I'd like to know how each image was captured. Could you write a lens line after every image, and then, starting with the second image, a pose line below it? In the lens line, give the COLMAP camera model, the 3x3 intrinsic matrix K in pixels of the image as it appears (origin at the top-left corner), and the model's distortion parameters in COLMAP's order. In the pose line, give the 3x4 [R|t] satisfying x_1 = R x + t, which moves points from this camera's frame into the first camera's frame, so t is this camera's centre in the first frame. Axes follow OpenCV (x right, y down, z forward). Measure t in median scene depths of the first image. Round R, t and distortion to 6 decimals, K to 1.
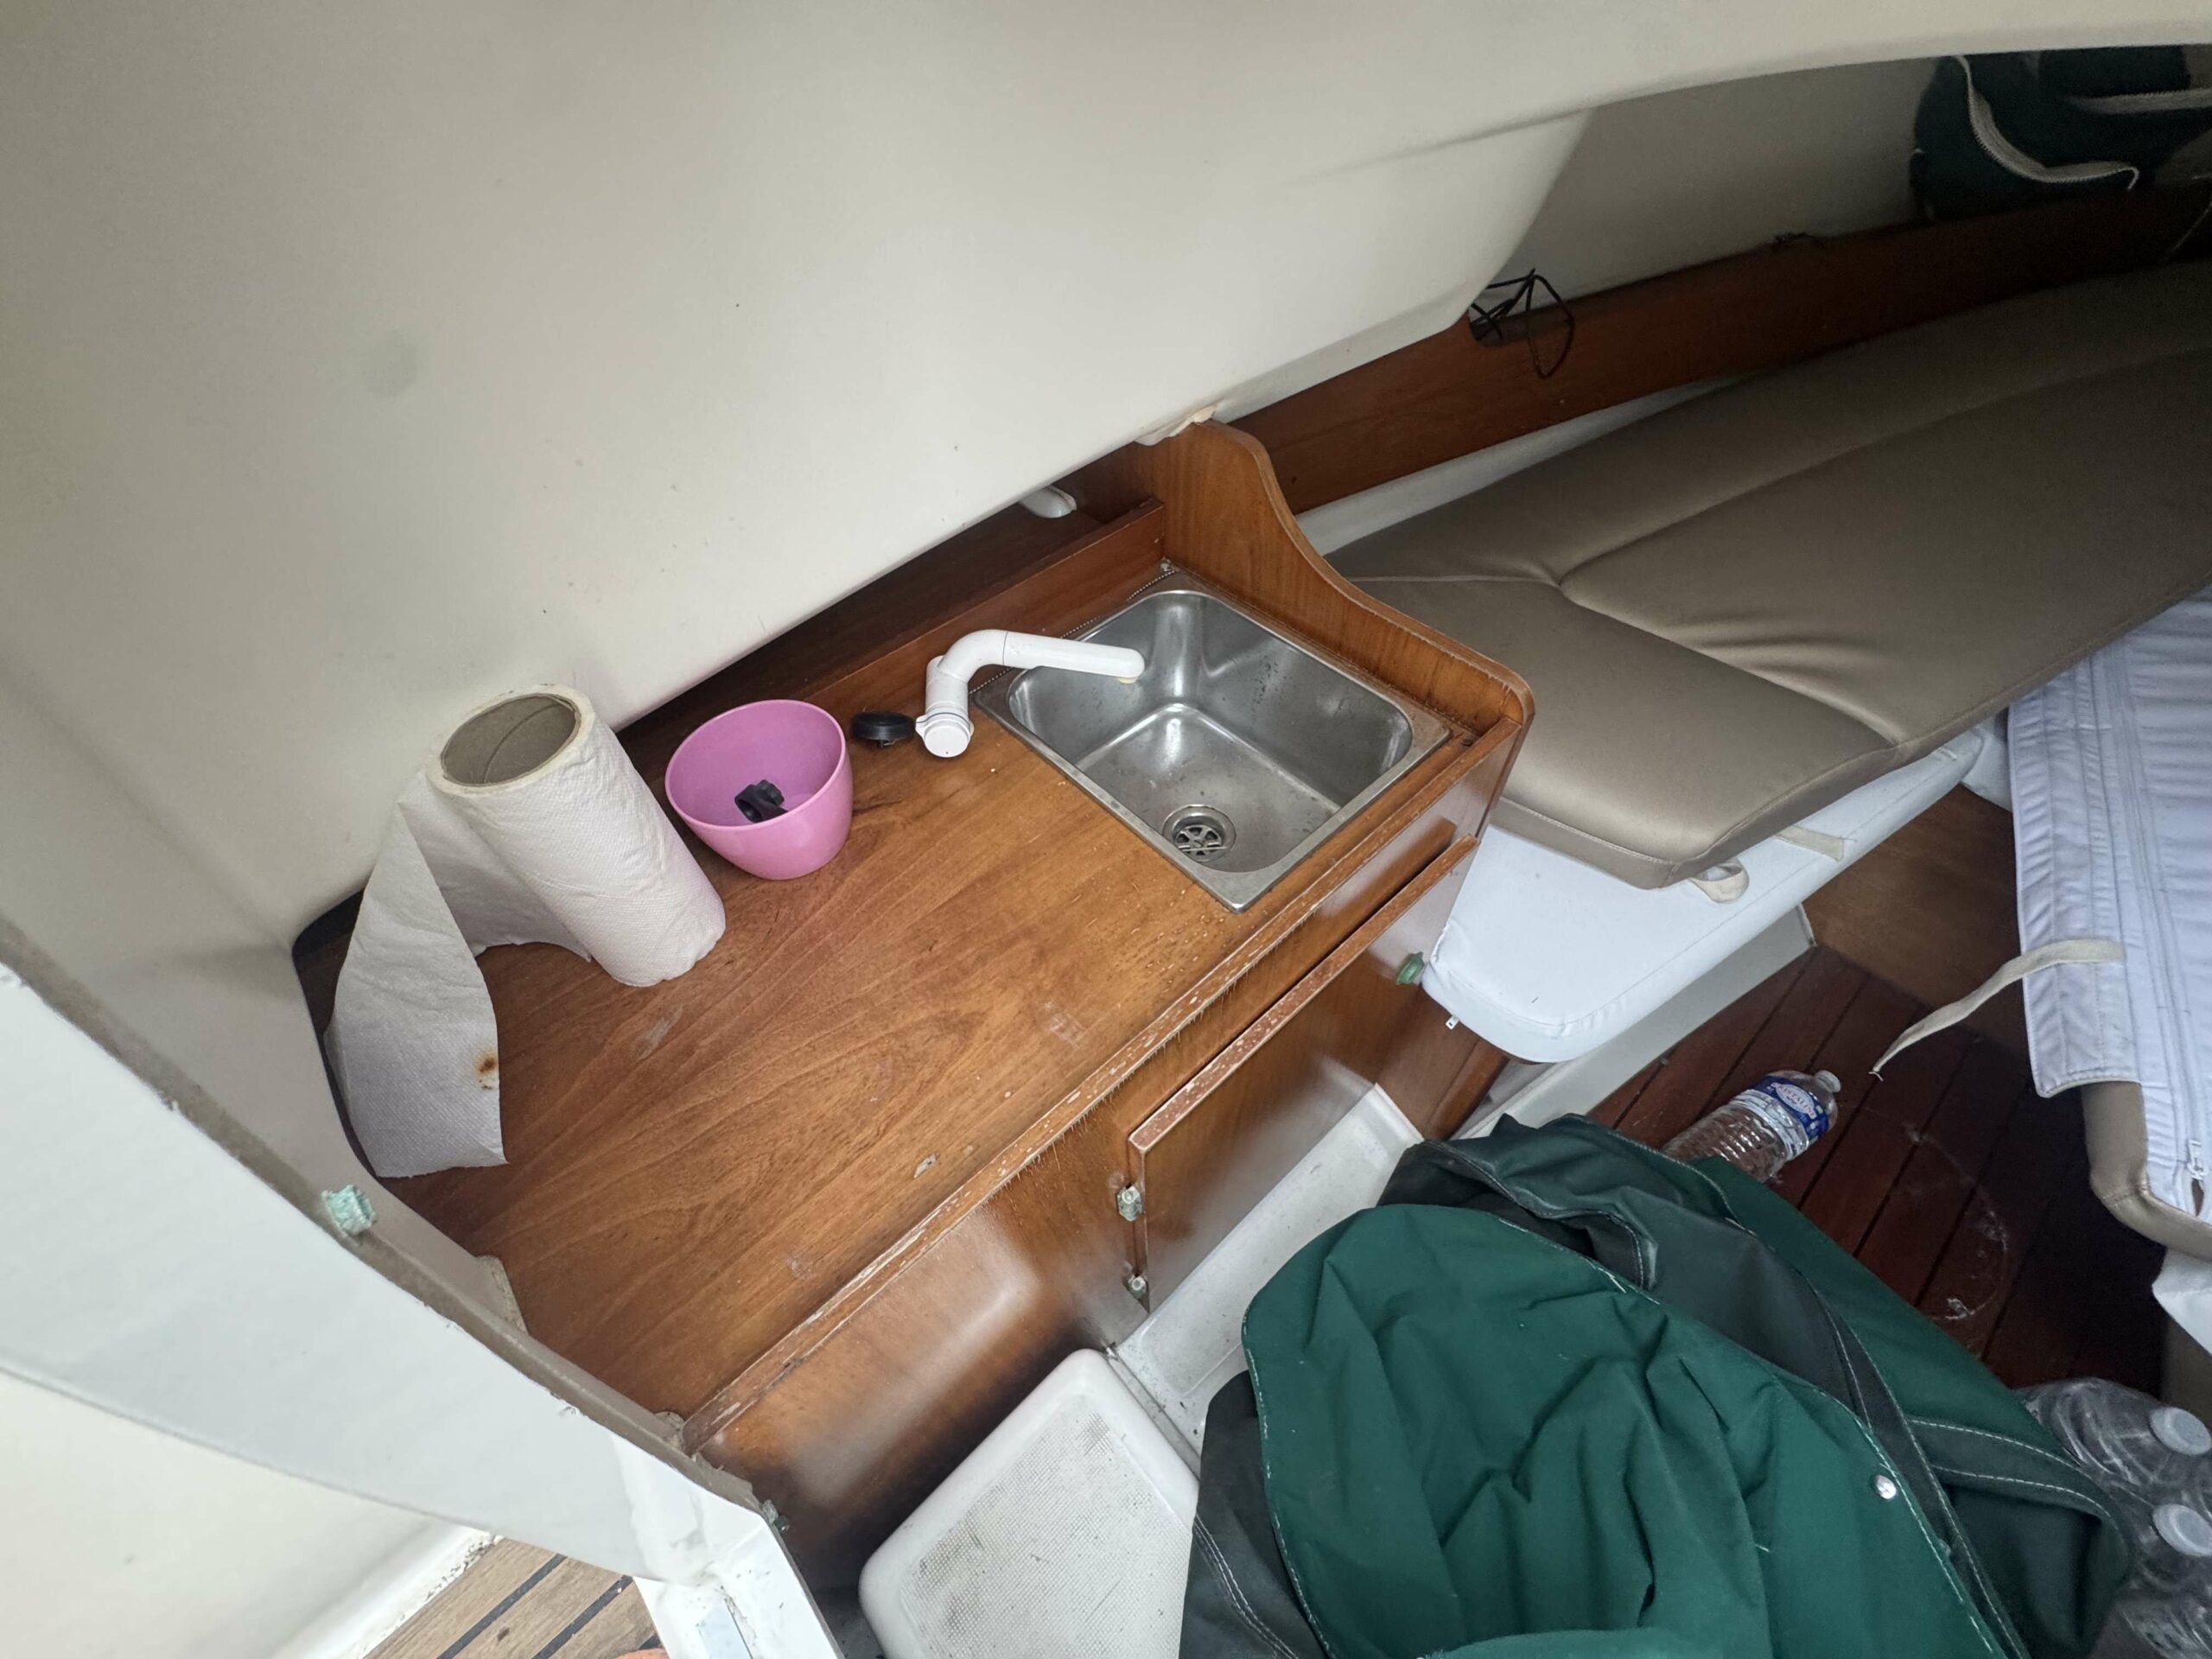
lens RADIAL K [[887.8, 0, 1110.0], [0, 887.8, 830.9], [0, 0, 1]] dist [-0.002154, -0.000527]
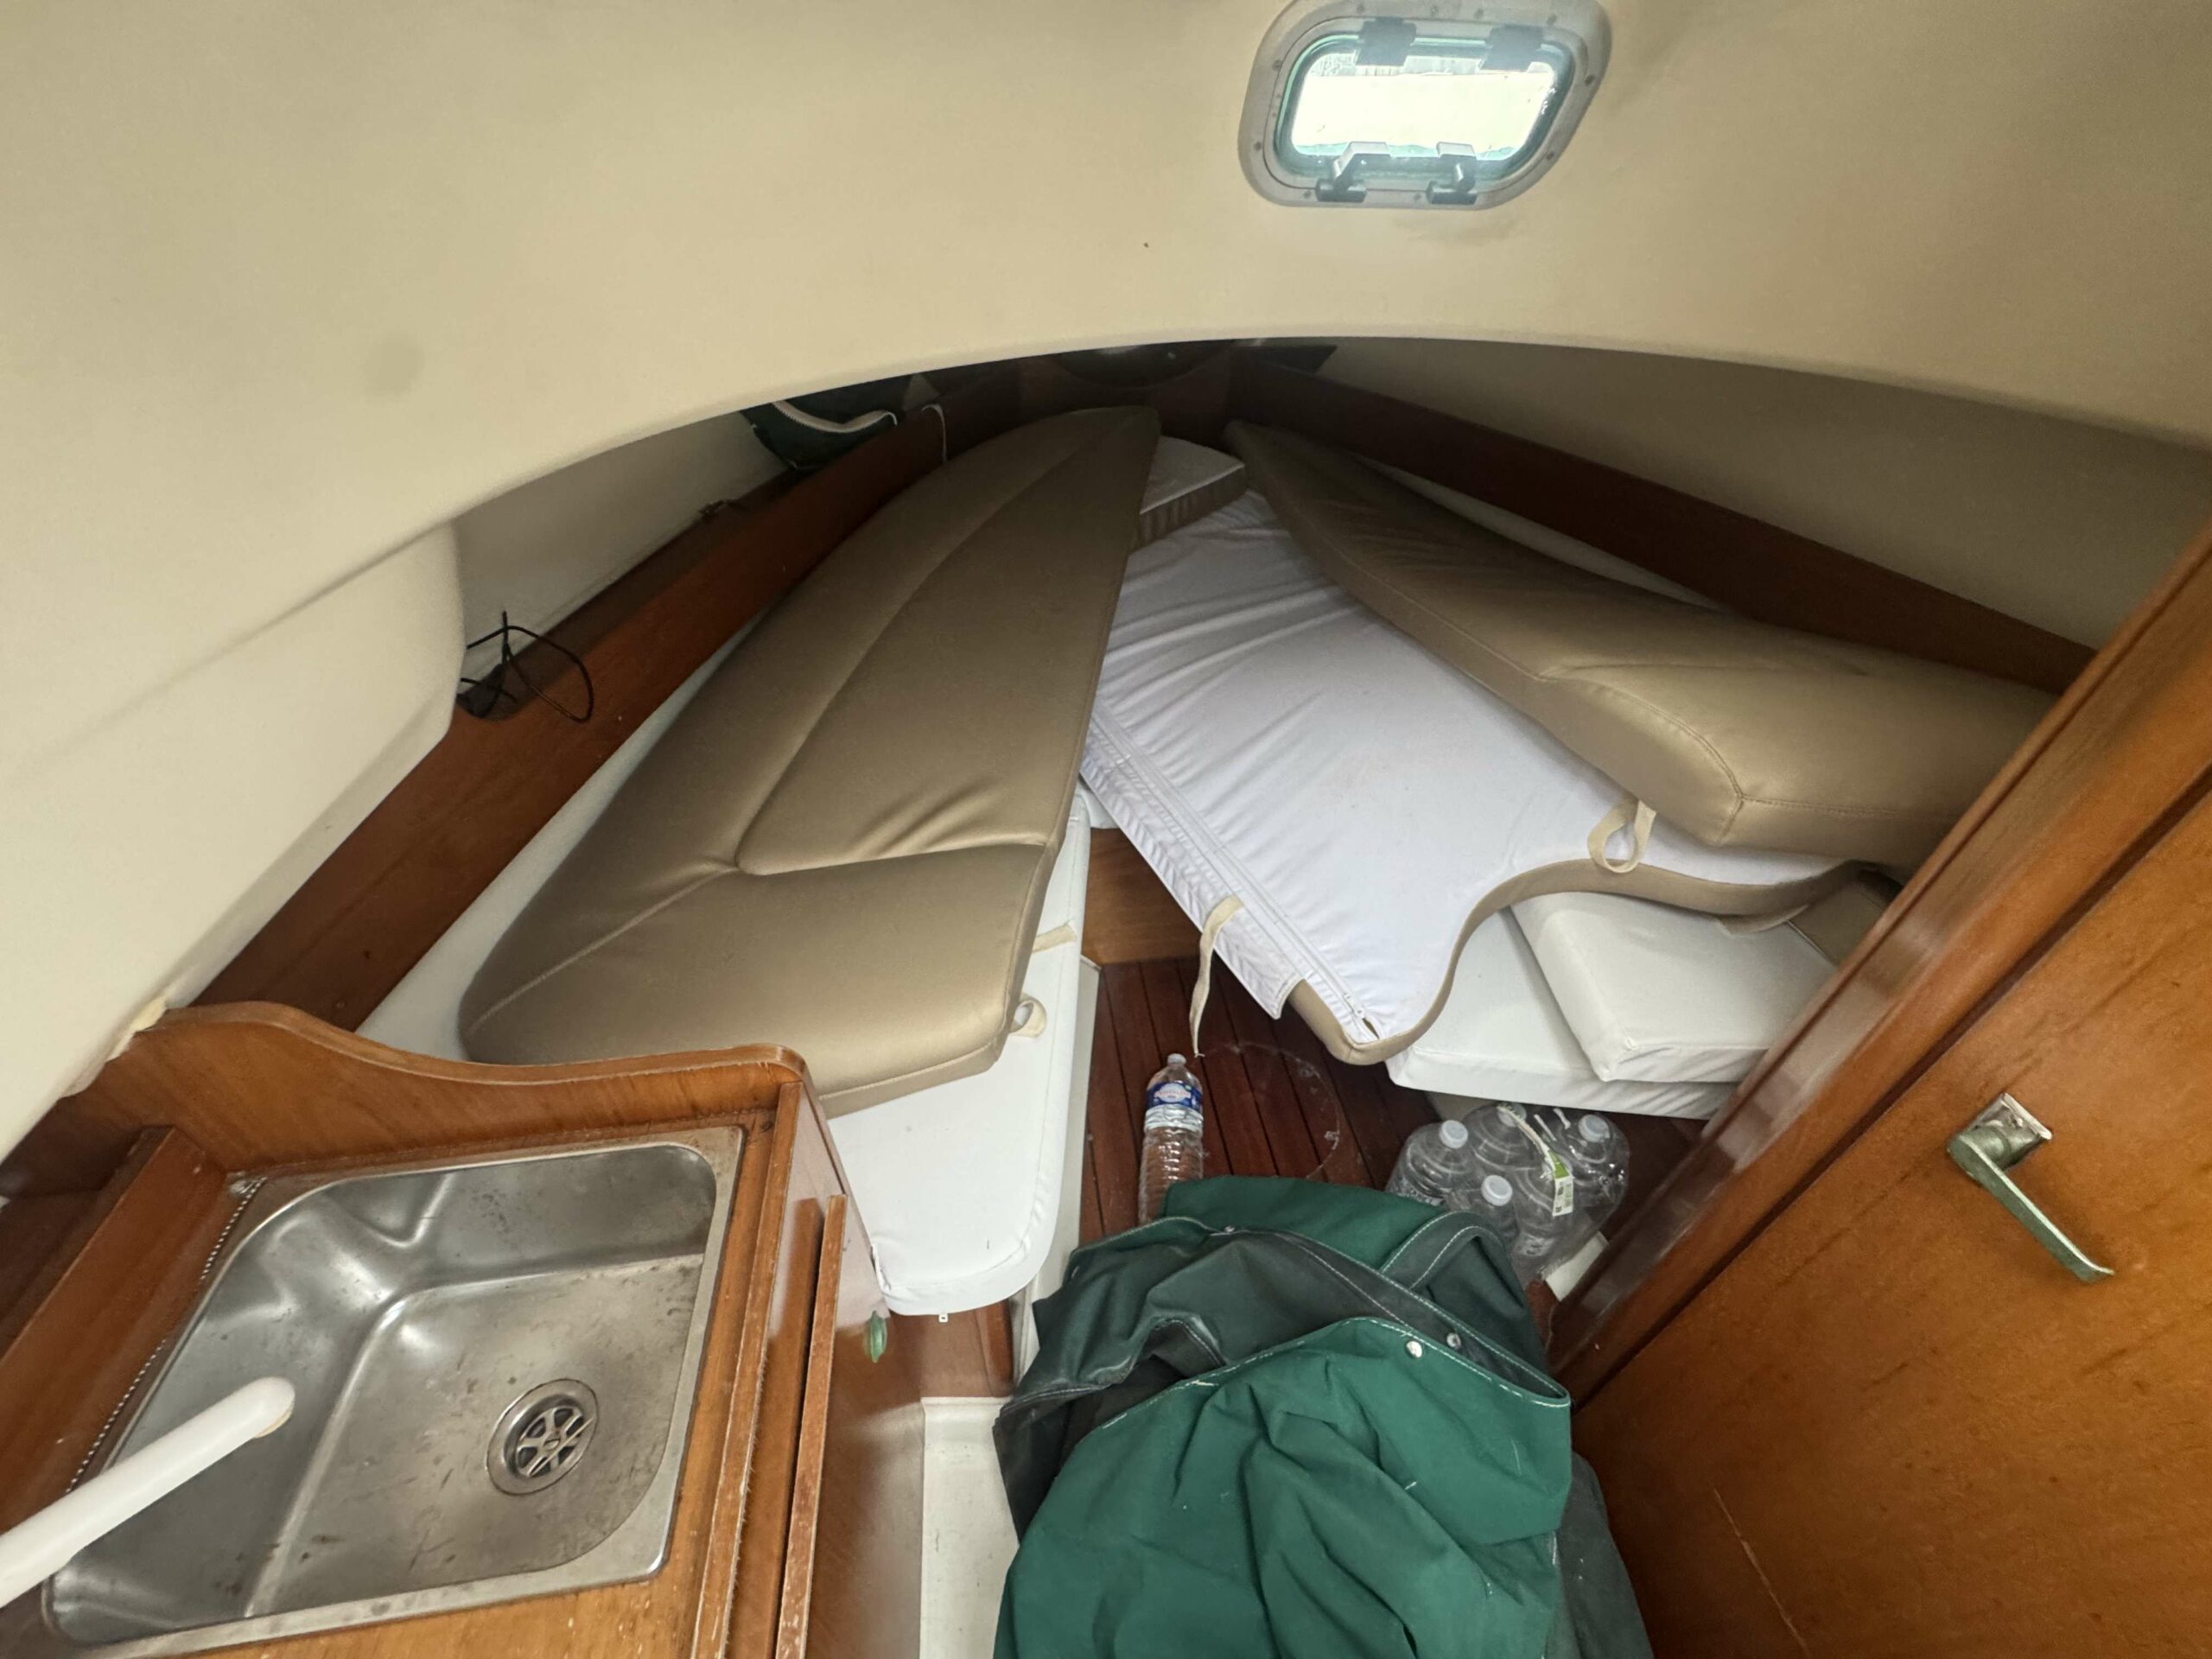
lens RADIAL K [[887.8, 0, 1108.7], [0, 887.8, 827.5], [0, 0, 1]] dist [-0.002154, -0.000527]
pose [[0.555063, -0.489850, 0.672273, 0.113168], [0.616712, 0.784698, 0.062580, -0.146871], [-0.558186, 0.379863, 0.737653, 0.020175]]
